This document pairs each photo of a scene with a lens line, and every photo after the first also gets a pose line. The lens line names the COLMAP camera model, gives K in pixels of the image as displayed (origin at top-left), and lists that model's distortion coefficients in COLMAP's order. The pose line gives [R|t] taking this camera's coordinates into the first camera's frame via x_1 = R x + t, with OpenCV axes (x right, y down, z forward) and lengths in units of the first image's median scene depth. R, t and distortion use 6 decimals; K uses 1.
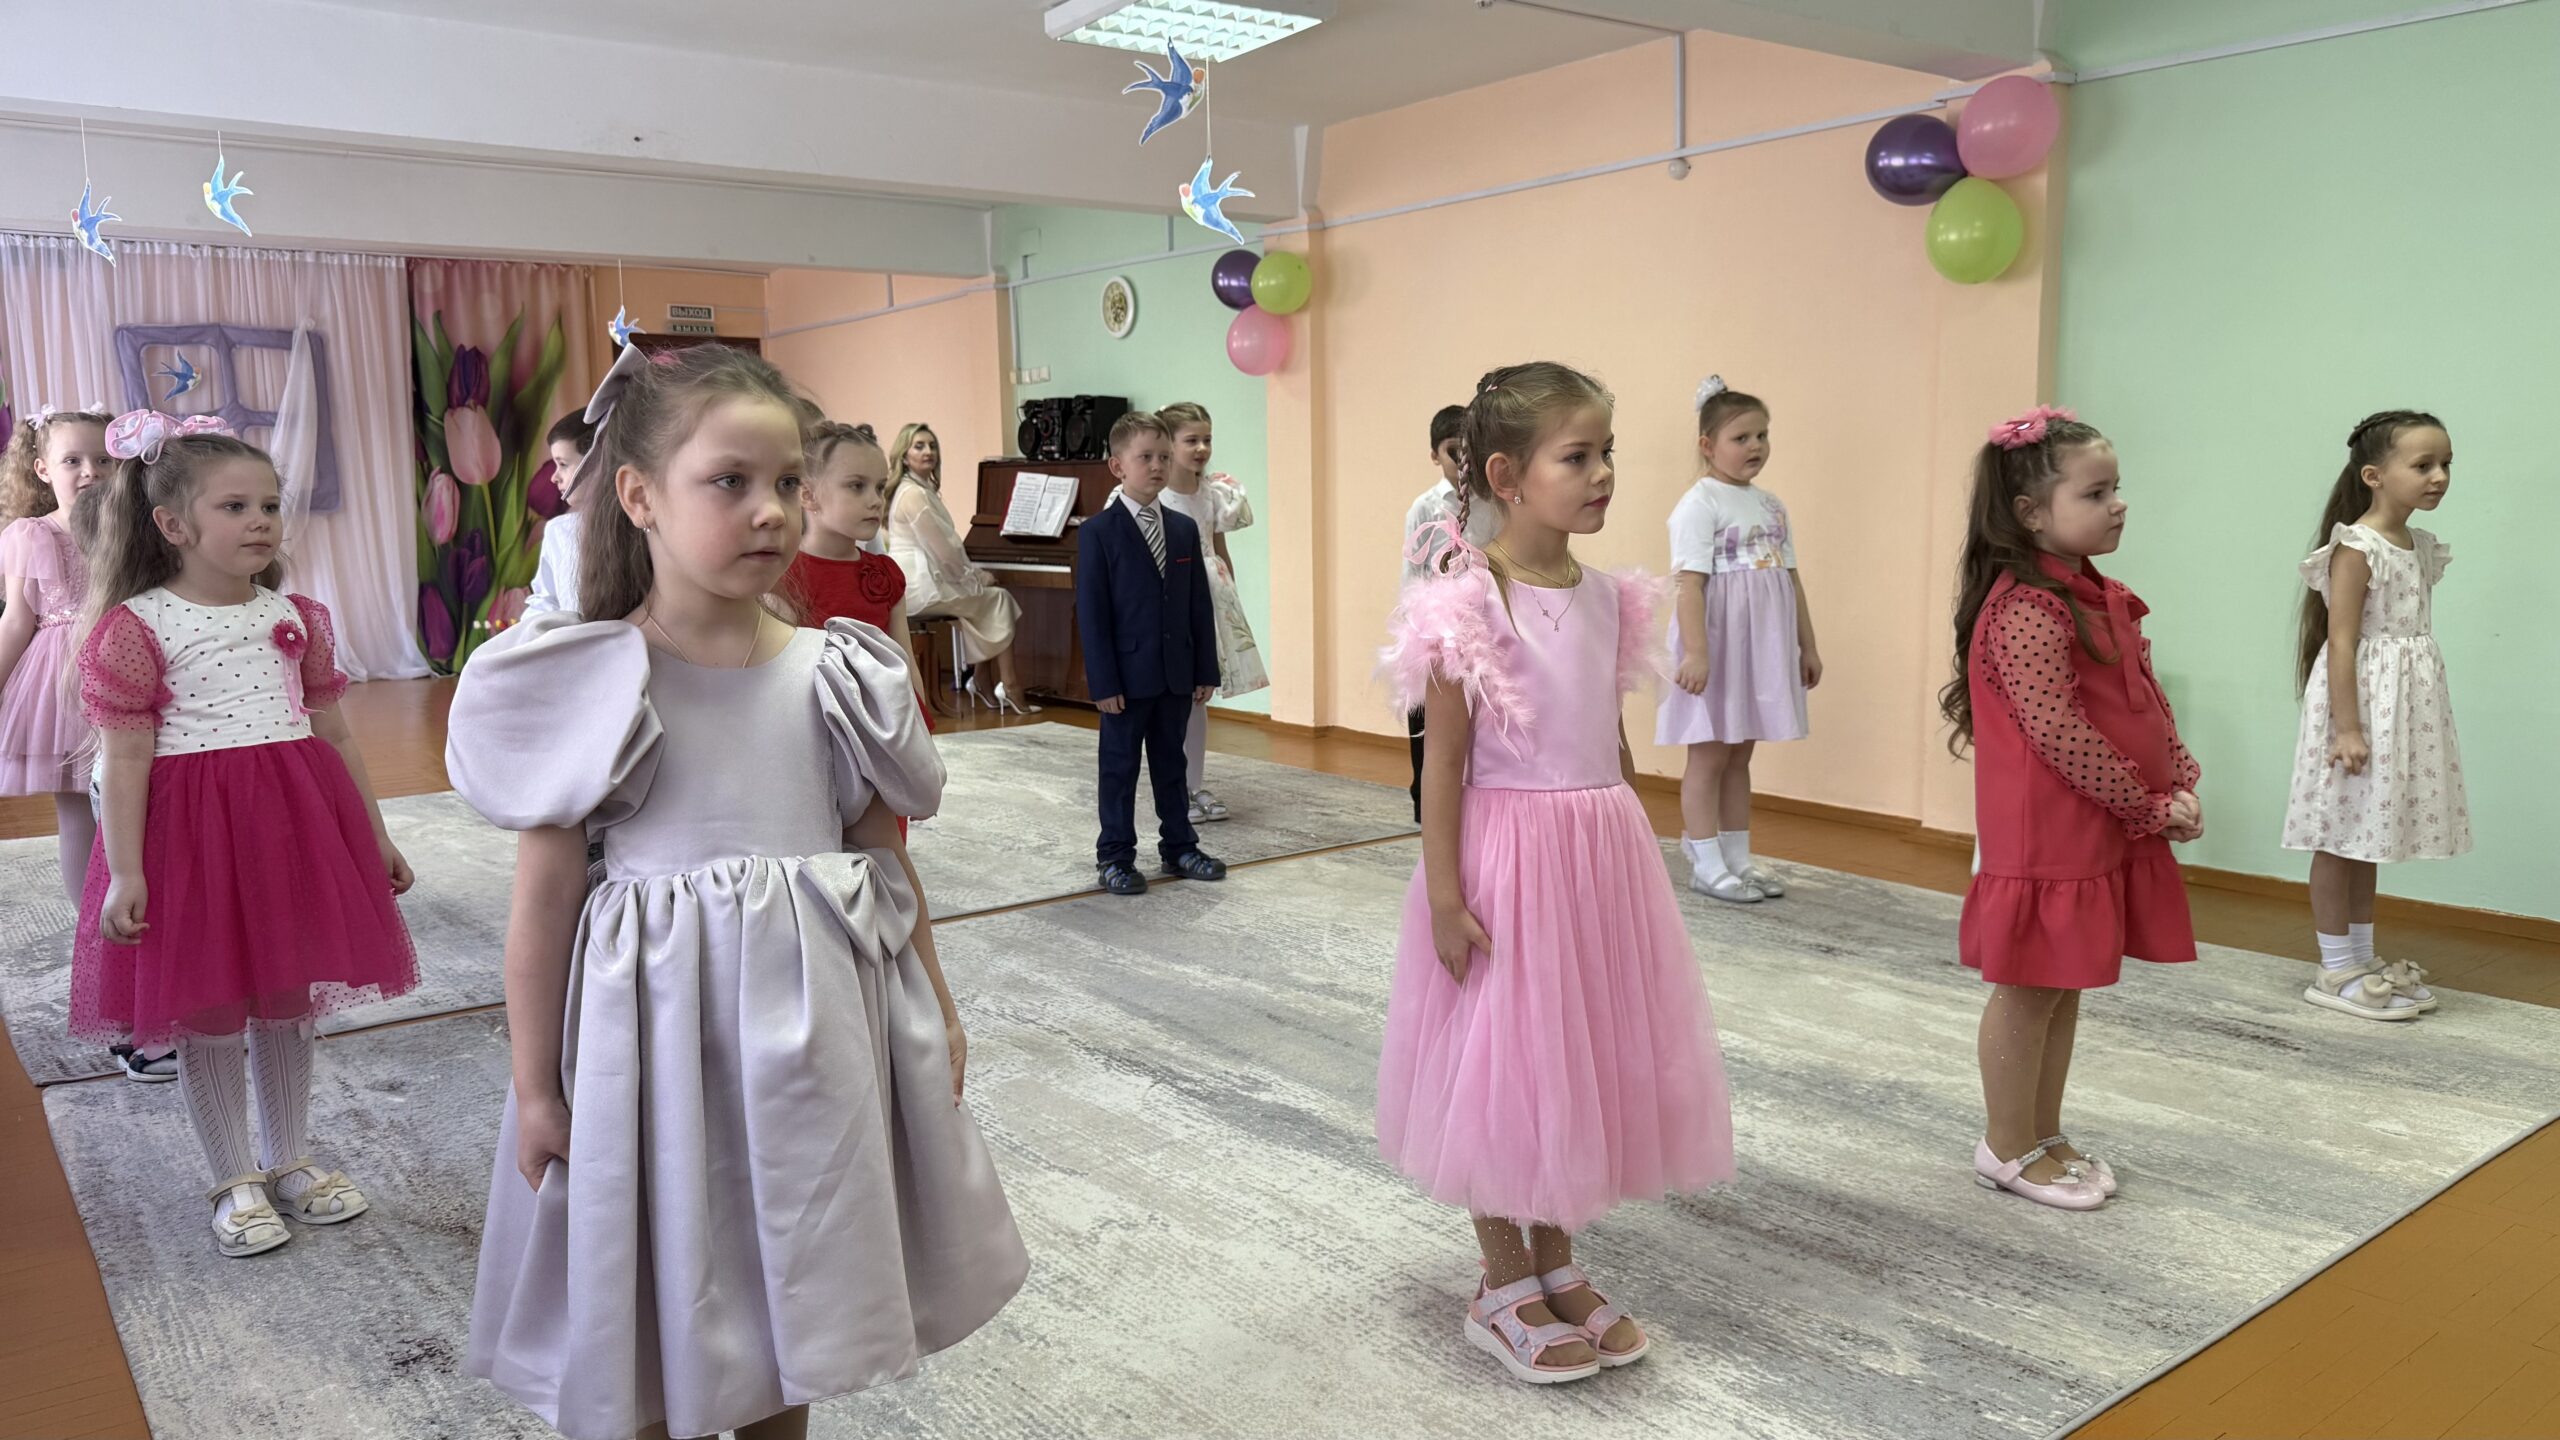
lens RADIAL K [[1782.2, 0, 1280.0], [0, 1782.2, 720.0], [0, 0, 1]] dist [0.204680, -0.300946]
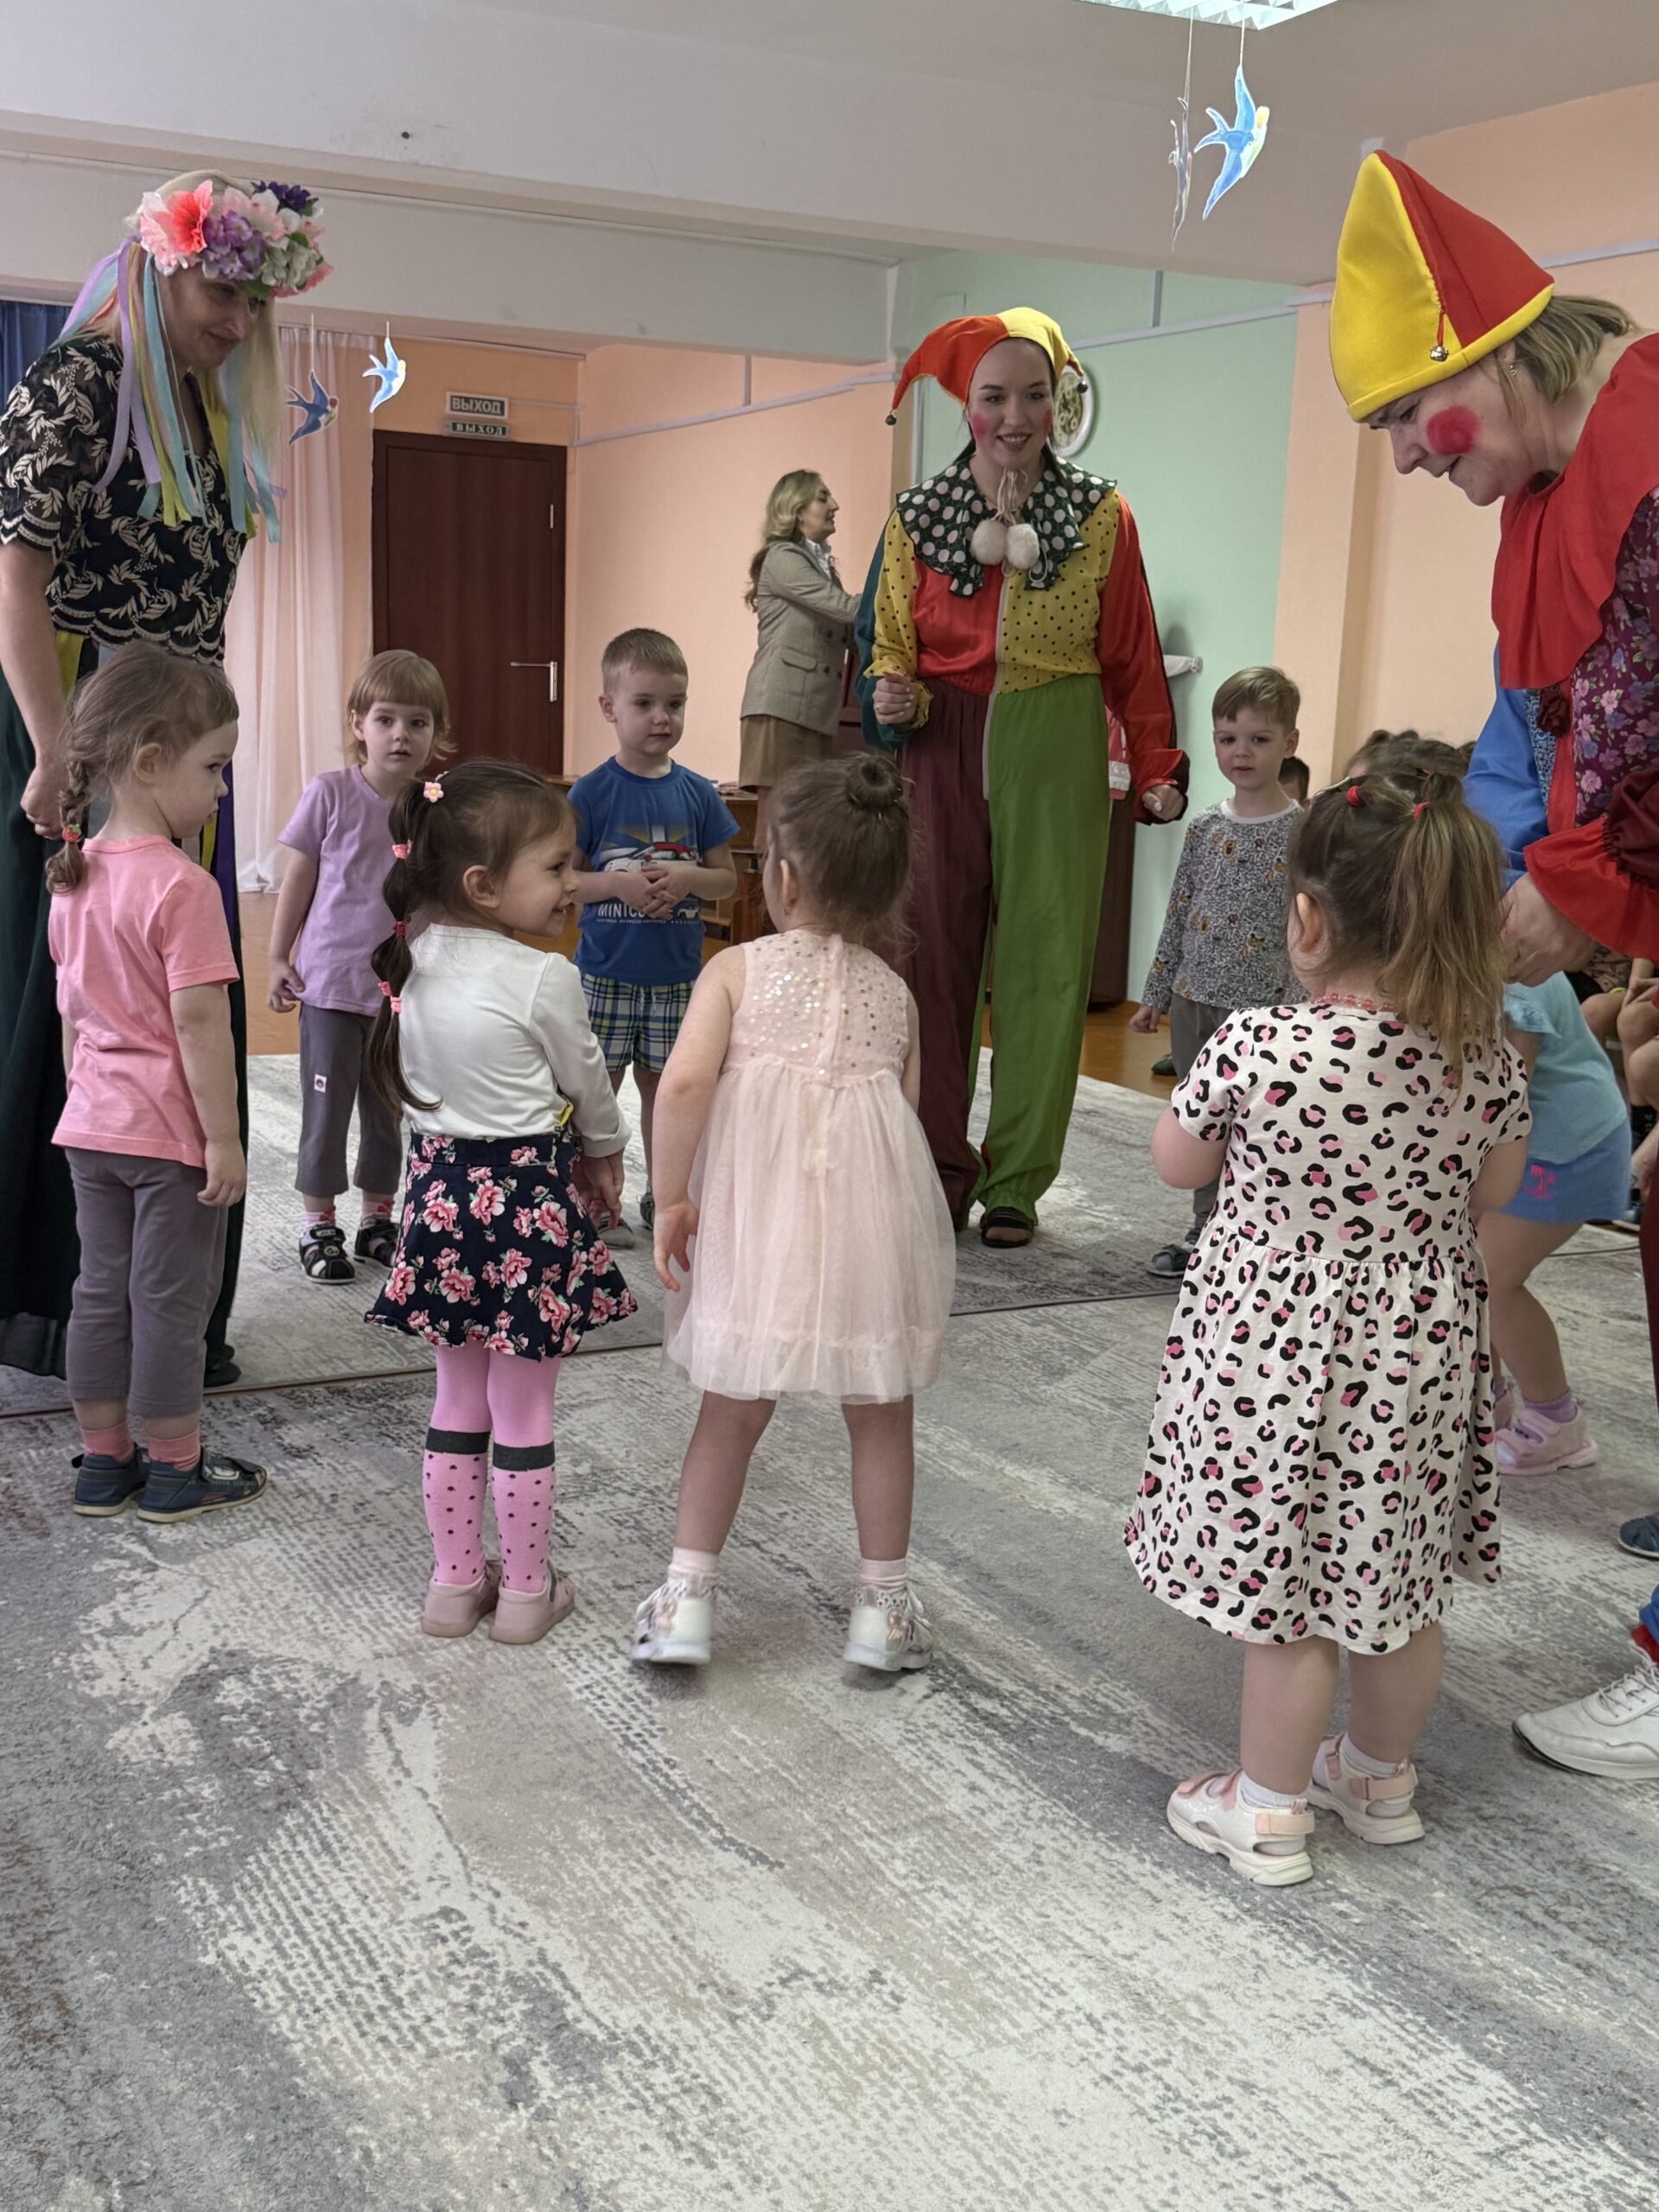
lens RADIAL K [[2481.0, 0, 829.5], [0, 2481.0, 1106.0], [0, 0, 1]] dist [0.219574, -0.438167]
pose [[0.981226, 0.082757, -0.174205, 0.026479], [-0.076233, 0.996126, 0.043826, -0.023432], [0.177157, -0.029723, 0.983734, 0.216229]]
